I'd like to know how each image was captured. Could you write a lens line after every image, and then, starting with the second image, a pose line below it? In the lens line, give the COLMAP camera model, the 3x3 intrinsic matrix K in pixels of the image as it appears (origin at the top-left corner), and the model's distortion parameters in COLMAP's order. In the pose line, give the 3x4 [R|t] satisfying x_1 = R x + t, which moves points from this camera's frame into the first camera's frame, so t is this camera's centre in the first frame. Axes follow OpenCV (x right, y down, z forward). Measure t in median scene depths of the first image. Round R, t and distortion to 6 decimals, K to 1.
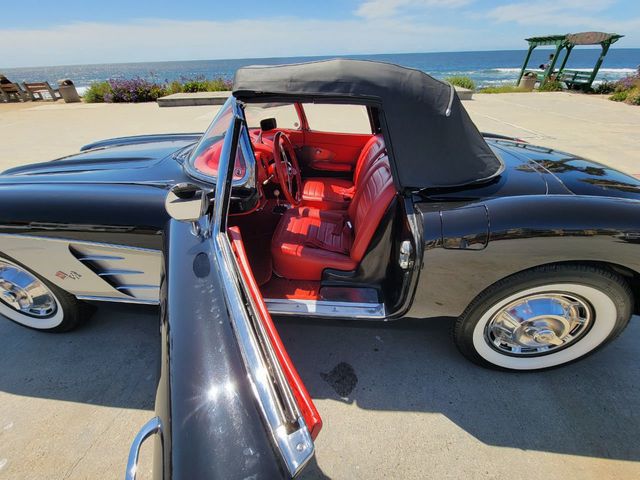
lens RADIAL K [[261.9, 0, 318.8], [0, 261.9, 244.2], [0, 0, 1]] dist [-0.002441, -0.001947]
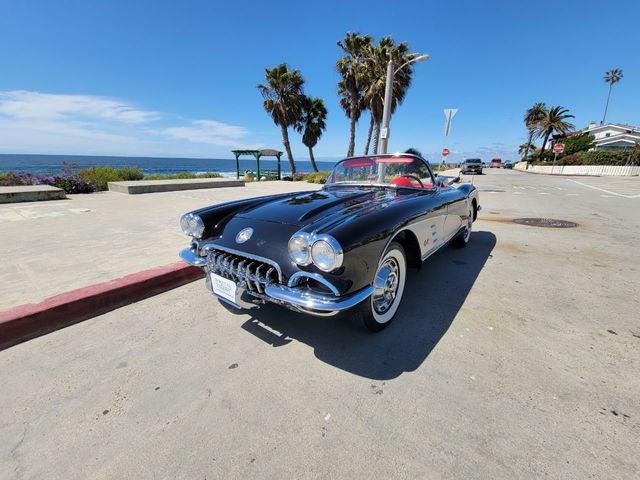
lens RADIAL K [[261.9, 0, 318.8], [0, 261.9, 244.2], [0, 0, 1]] dist [-0.002441, -0.001947]
pose [[0.550570, -0.212619, 0.807258, -0.304328], [0.455375, 0.886967, -0.076964, -0.007354], [-0.699647, 0.409979, 0.585159, 0.049964]]
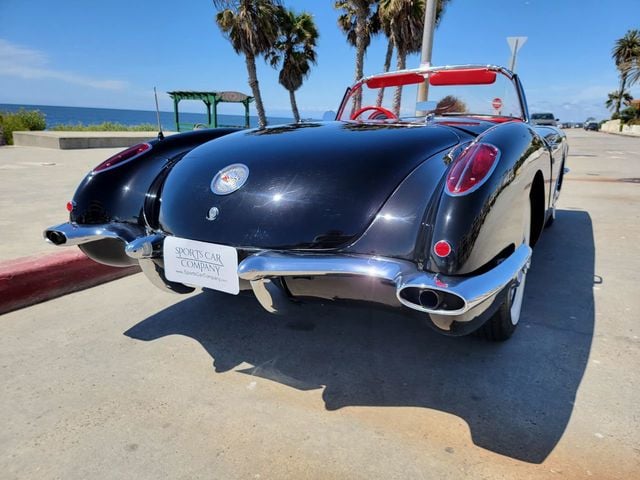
lens RADIAL K [[446.2, 0, 327.1], [0, 446.2, 237.5], [0, 0, 1]] dist [0.061510, -0.054504]
pose [[0.469564, -0.180870, 0.864173, -0.506594], [0.471231, 0.879061, -0.072065, 0.001264], [-0.746627, 0.441064, 0.498007, 0.090305]]
